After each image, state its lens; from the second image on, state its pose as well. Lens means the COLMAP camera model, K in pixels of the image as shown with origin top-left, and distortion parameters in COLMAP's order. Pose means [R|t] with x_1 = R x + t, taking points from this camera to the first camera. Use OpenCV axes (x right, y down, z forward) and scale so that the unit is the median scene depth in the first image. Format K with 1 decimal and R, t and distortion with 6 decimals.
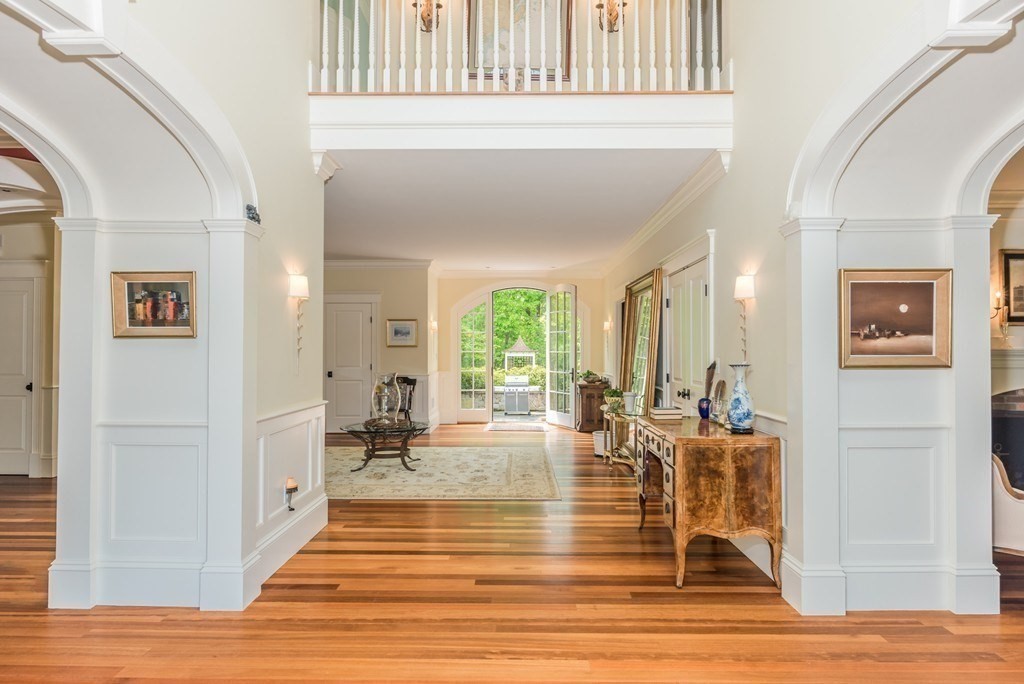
lens RADIAL K [[583.0, 0, 517.7], [0, 583.0, 342.7], [0, 0, 1]] dist [-0.005626, 0.002504]
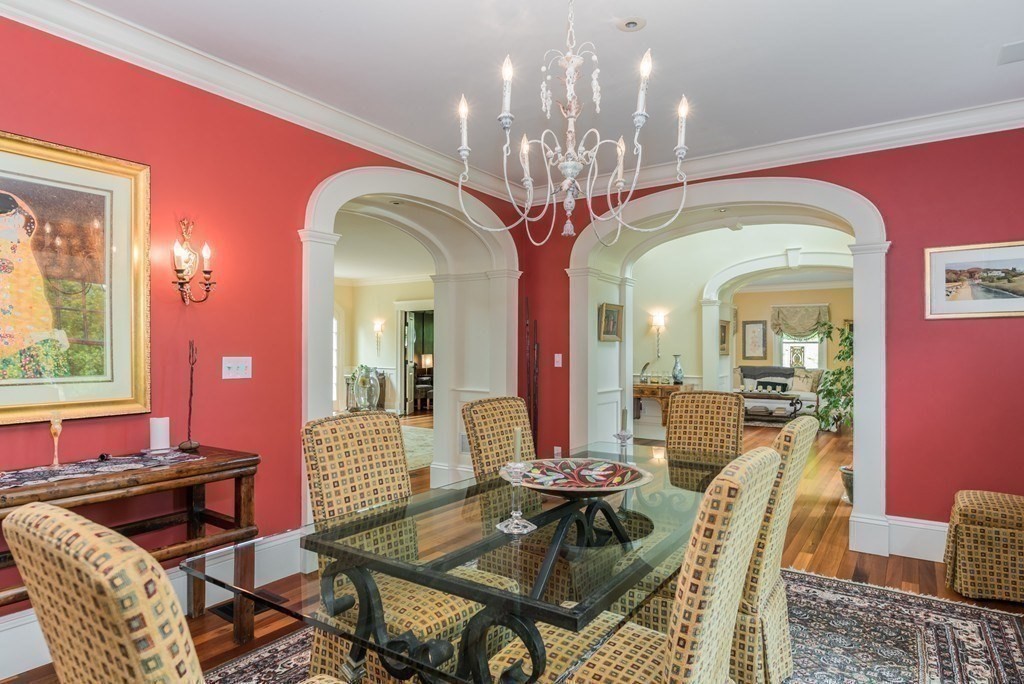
lens RADIAL K [[583.0, 0, 518.4], [0, 583.0, 347.1], [0, 0, 1]] dist [-0.005626, 0.002504]
pose [[0.559246, 0.005148, 0.828986, -1.489715], [-0.015014, 0.999880, 0.003919, 0.003619], [-0.828866, -0.014638, 0.559256, 0.157869]]
